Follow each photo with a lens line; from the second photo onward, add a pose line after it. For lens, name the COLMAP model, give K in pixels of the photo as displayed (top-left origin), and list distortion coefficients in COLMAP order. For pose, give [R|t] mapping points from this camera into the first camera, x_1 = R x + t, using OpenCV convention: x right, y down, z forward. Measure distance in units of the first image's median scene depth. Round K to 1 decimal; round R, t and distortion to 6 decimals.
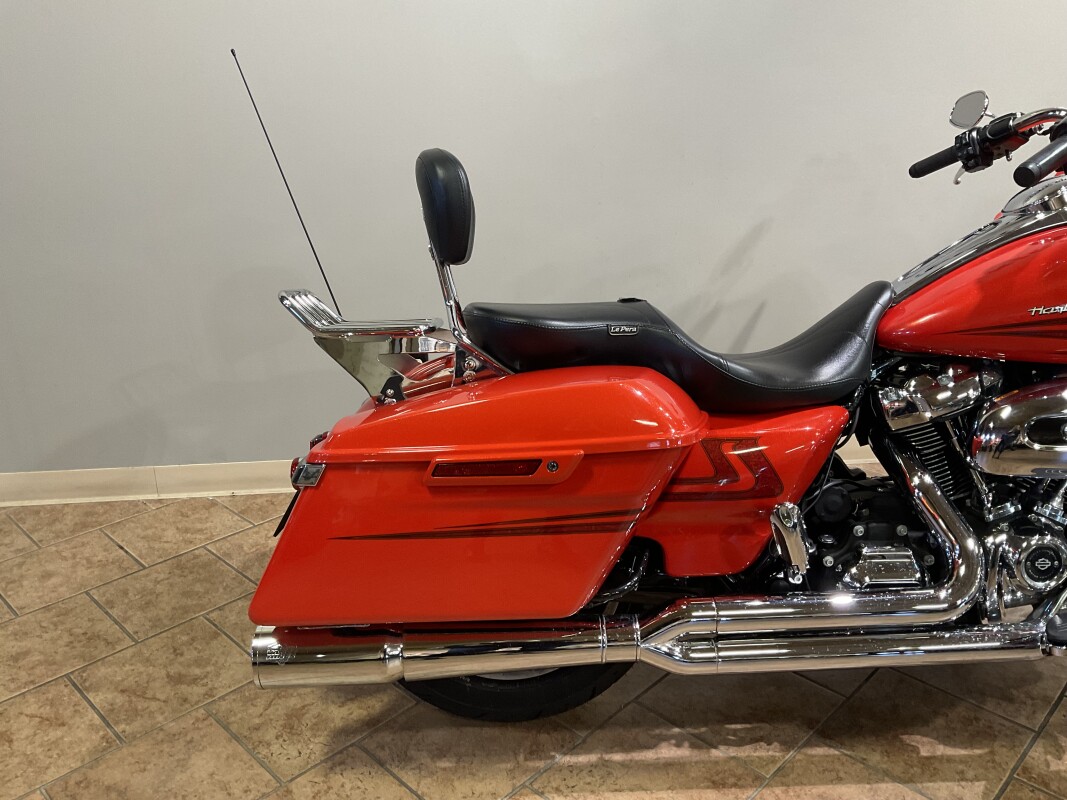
lens RADIAL K [[901.4, 0, 527.4], [0, 901.4, 401.4], [0, 0, 1]] dist [-0.006659, -0.015898]
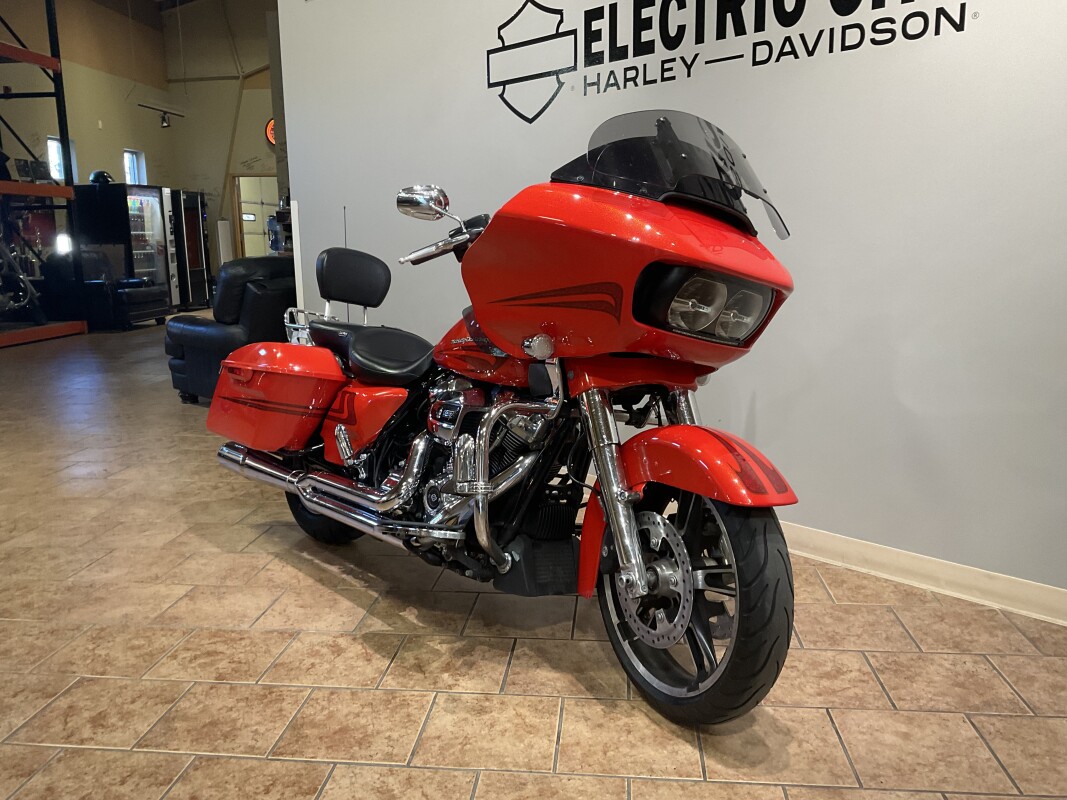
lens RADIAL K [[880.5, 0, 533.5], [0, 880.5, 400.0], [0, 0, 1]] dist [0.047103, -0.080604]
pose [[0.624640, 0.139798, -0.768298, 1.745258], [-0.265626, 0.963217, -0.040694, 0.028392], [0.734348, 0.229500, 0.638798, 0.081716]]
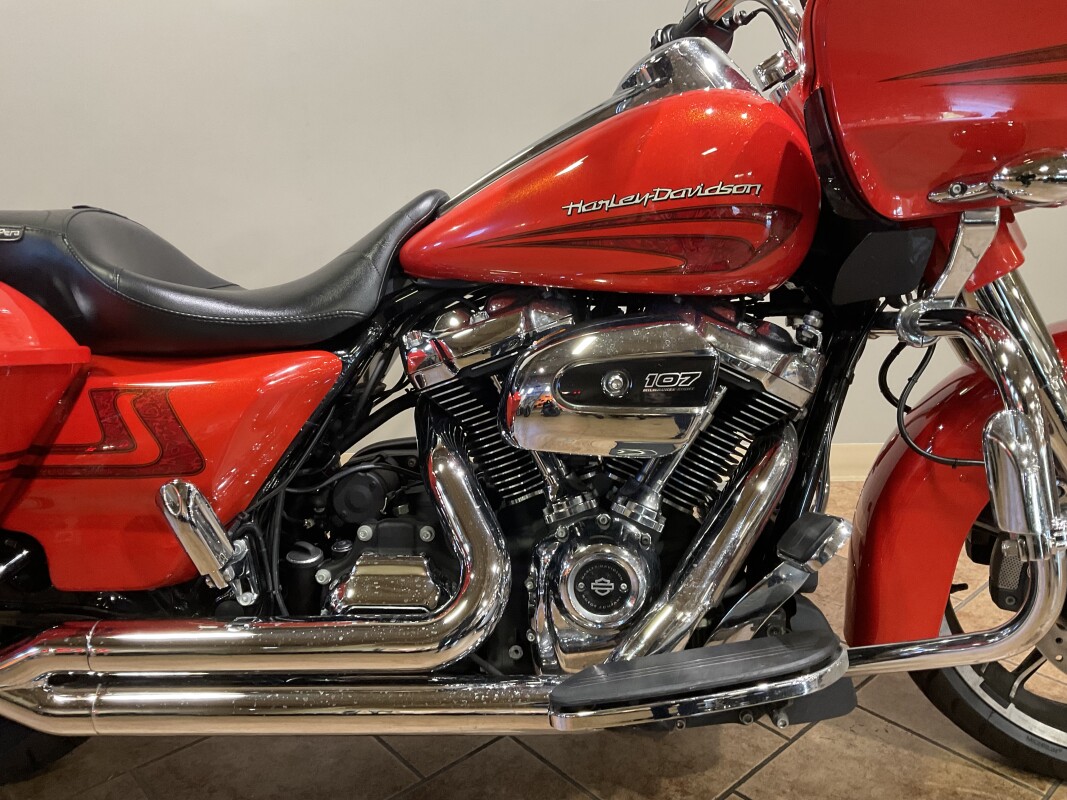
lens RADIAL K [[880.5, 0, 533.5], [0, 880.5, 400.0], [0, 0, 1]] dist [0.047103, -0.080604]
pose [[0.997878, 0.015170, -0.063320, 0.525684], [-0.019502, 0.997469, -0.068370, 0.082282], [0.062123, 0.069460, 0.995649, 0.308030]]
